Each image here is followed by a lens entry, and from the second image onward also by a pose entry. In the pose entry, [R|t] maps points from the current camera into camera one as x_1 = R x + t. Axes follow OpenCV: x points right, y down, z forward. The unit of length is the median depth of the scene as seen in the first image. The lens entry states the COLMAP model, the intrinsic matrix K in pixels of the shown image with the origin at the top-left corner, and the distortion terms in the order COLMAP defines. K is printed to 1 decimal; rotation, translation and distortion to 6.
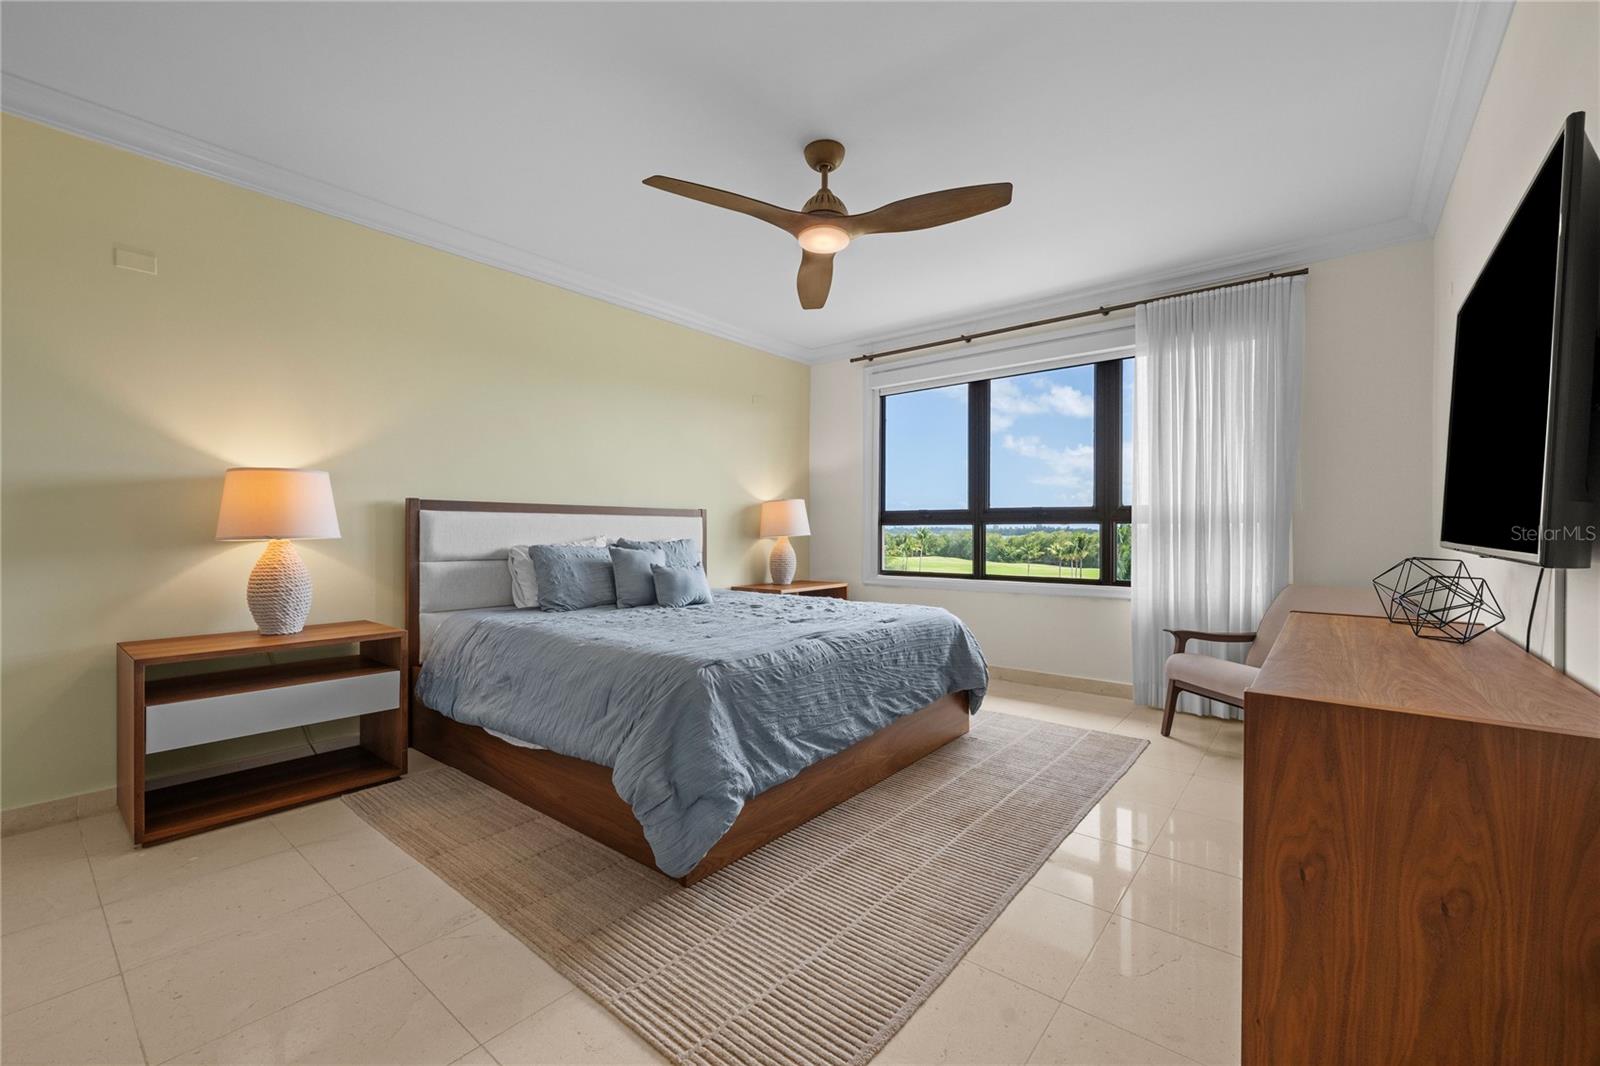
lens RADIAL K [[699.3, 0, 800.0], [0, 699.3, 533.0], [0, 0, 1]] dist [0.000675, -0.000141]
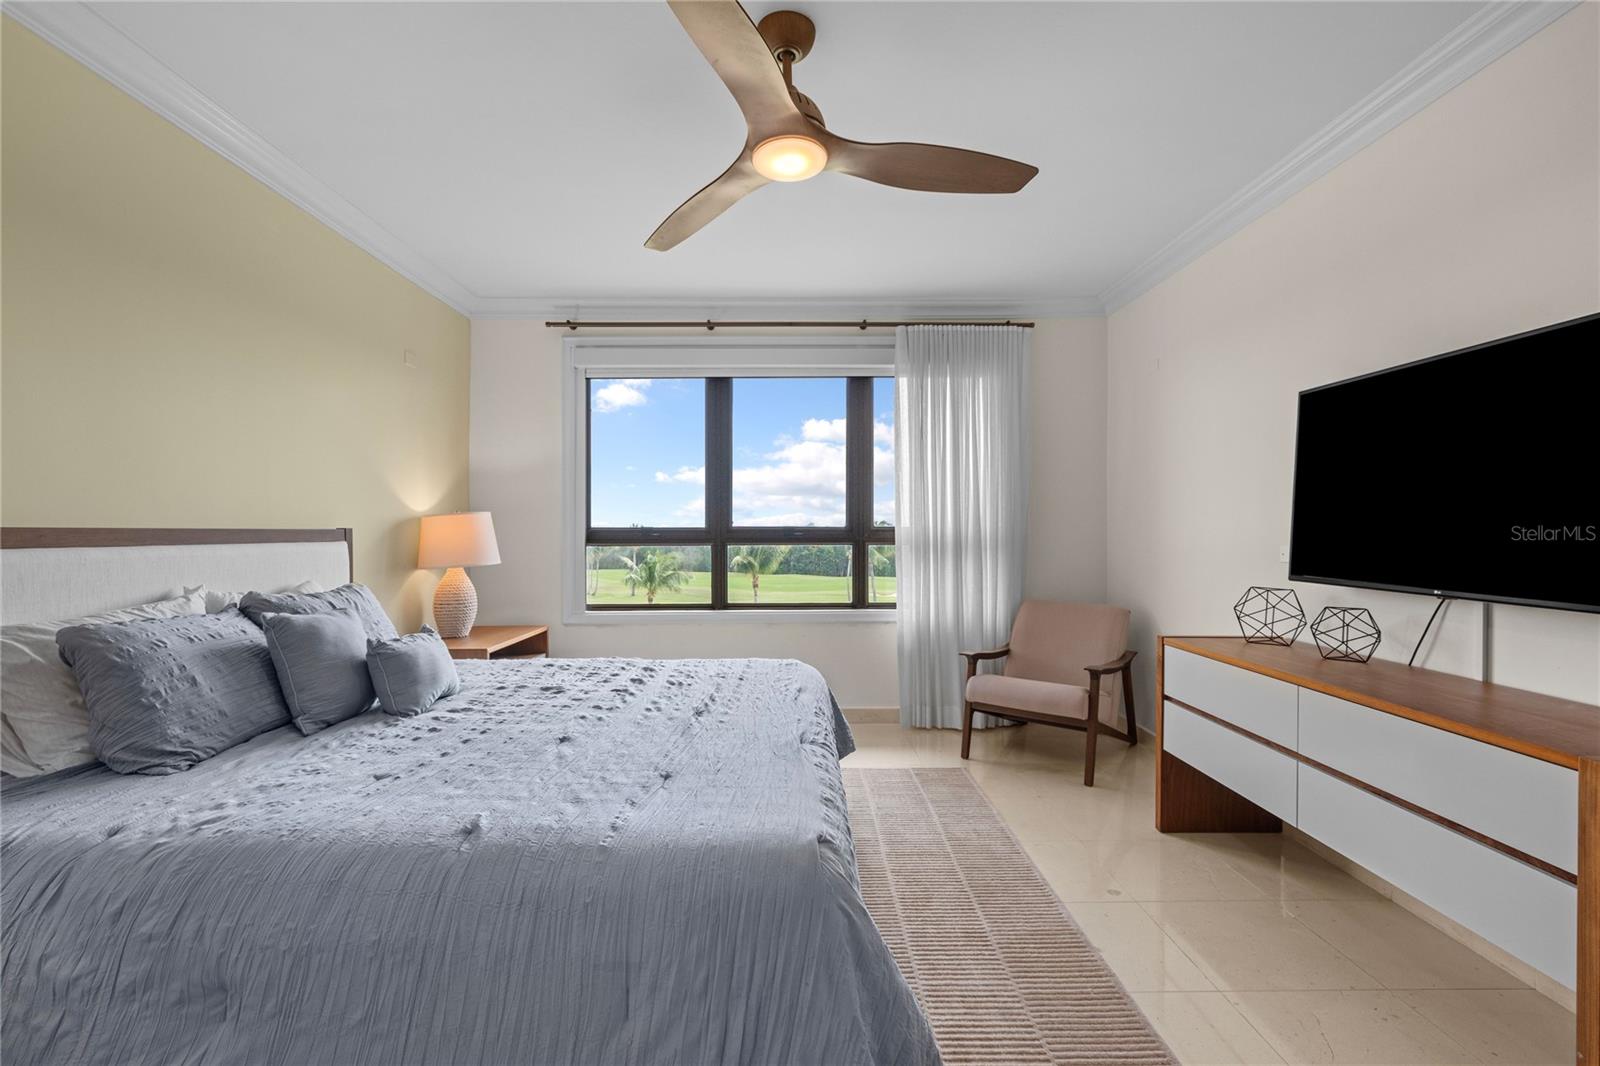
lens RADIAL K [[724.7, 0, 800.0], [0, 724.7, 533.0], [0, 0, 1]] dist [-0.000233, -0.000300]
pose [[0.749772, -0.005751, 0.661671, -0.314231], [0.002993, 0.999981, 0.005300, -0.039055], [-0.661689, -0.001993, 0.749776, 0.332222]]
